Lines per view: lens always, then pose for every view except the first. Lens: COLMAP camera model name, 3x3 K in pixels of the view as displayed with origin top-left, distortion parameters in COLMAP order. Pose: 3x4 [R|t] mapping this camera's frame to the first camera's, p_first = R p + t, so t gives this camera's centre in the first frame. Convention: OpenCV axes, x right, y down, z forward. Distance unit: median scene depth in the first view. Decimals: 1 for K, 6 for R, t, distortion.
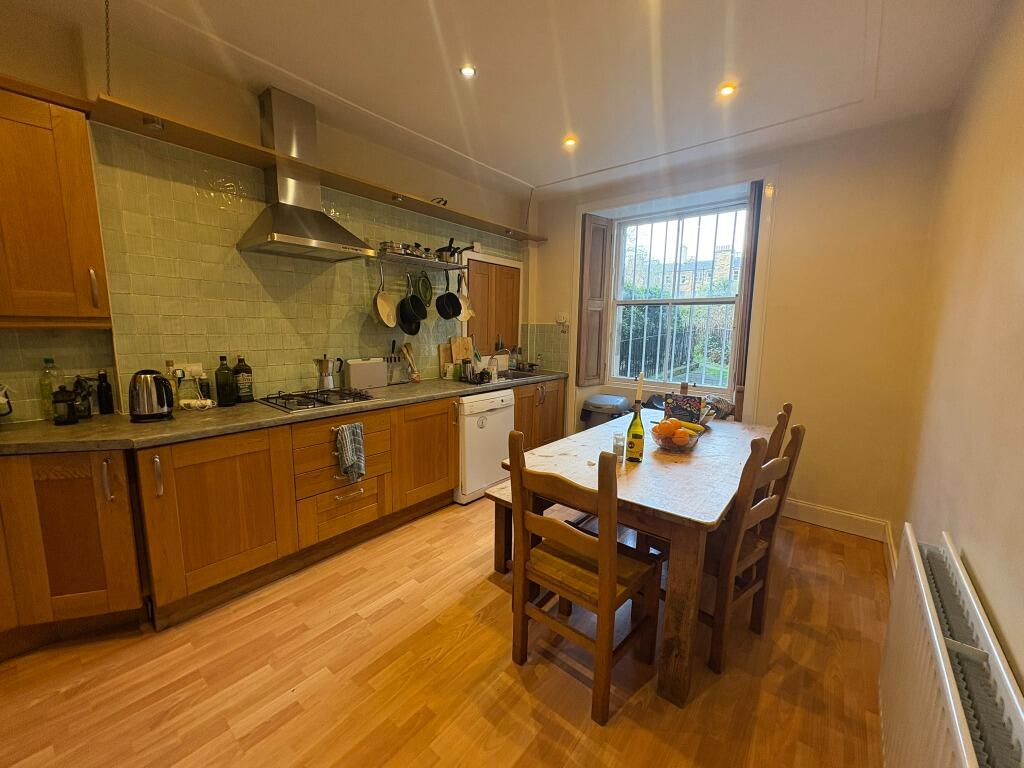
lens RADIAL K [[405.2, 0, 511.2], [0, 405.2, 383.4], [0, 0, 1]] dist [-0.001745, 0.000299]
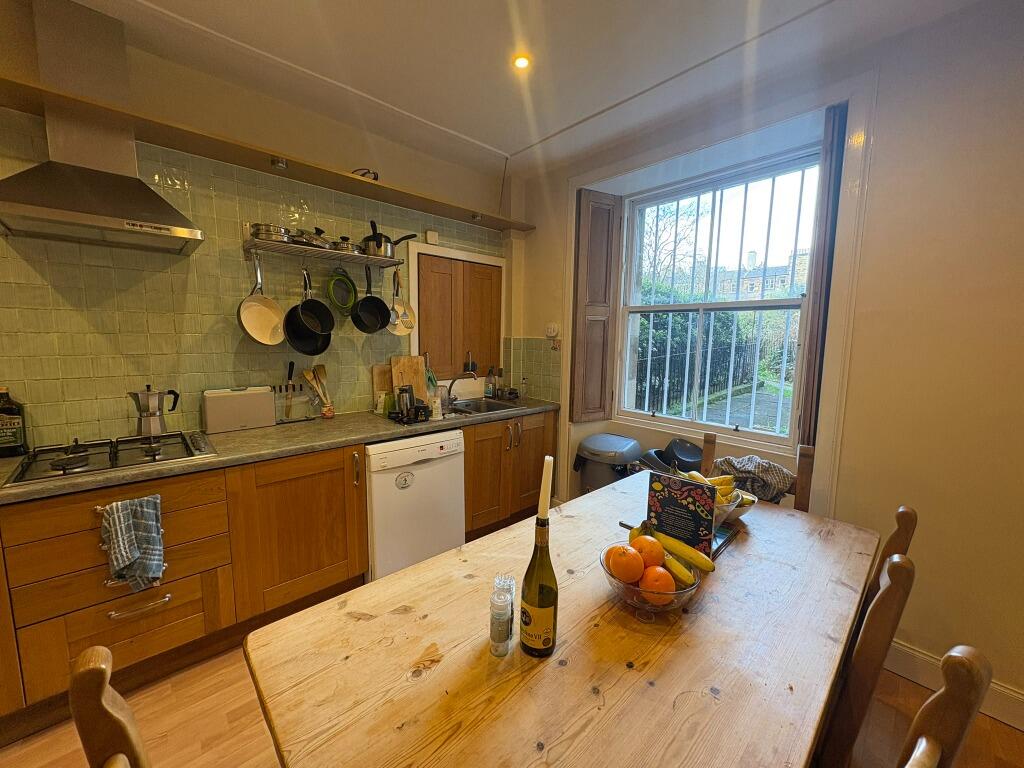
lens RADIAL K [[405.2, 0, 511.0], [0, 405.2, 383.4], [0, 0, 1]] dist [-0.001745, 0.000299]
pose [[0.990710, 0.015498, -0.135108, 0.185958], [-0.019005, 0.999514, -0.024708, -0.052549], [0.134659, 0.027046, 0.990523, 0.303284]]
